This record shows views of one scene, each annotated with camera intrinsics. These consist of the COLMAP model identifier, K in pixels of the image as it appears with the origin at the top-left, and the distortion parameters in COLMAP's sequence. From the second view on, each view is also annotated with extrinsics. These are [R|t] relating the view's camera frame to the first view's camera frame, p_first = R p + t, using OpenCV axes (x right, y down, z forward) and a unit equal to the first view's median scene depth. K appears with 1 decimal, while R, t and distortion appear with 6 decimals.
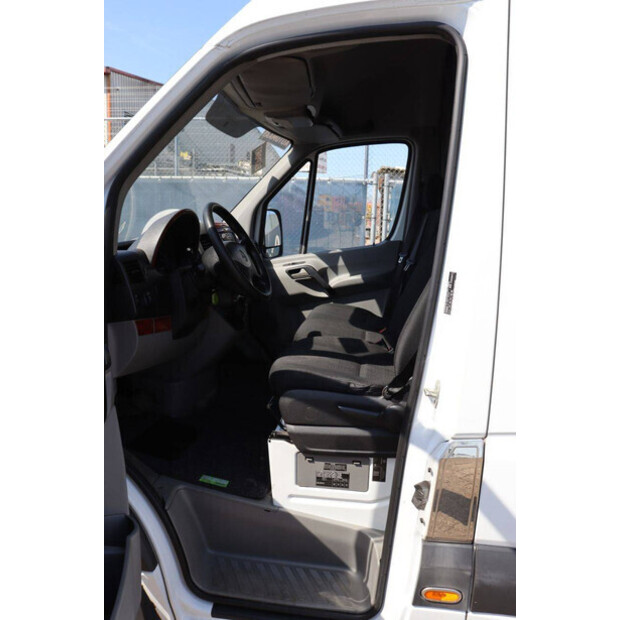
lens RADIAL K [[507.4, 0, 310.0], [0, 507.4, 310.0], [0, 0, 1]] dist [-0.176039, 0.159223]
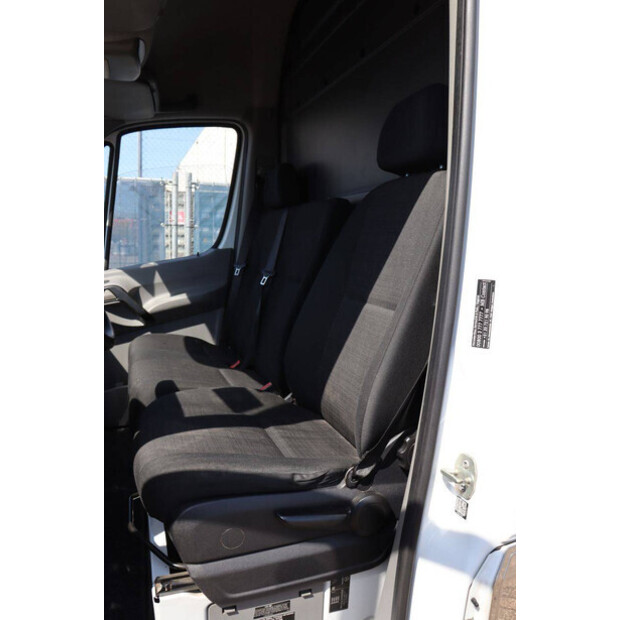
lens RADIAL K [[507.4, 0, 310.0], [0, 507.4, 310.0], [0, 0, 1]] dist [-0.176039, 0.159223]
pose [[0.891083, -0.072864, 0.447954, -0.118523], [0.085869, 0.996268, -0.008761, -0.032860], [-0.445644, 0.046273, 0.894014, 0.348952]]
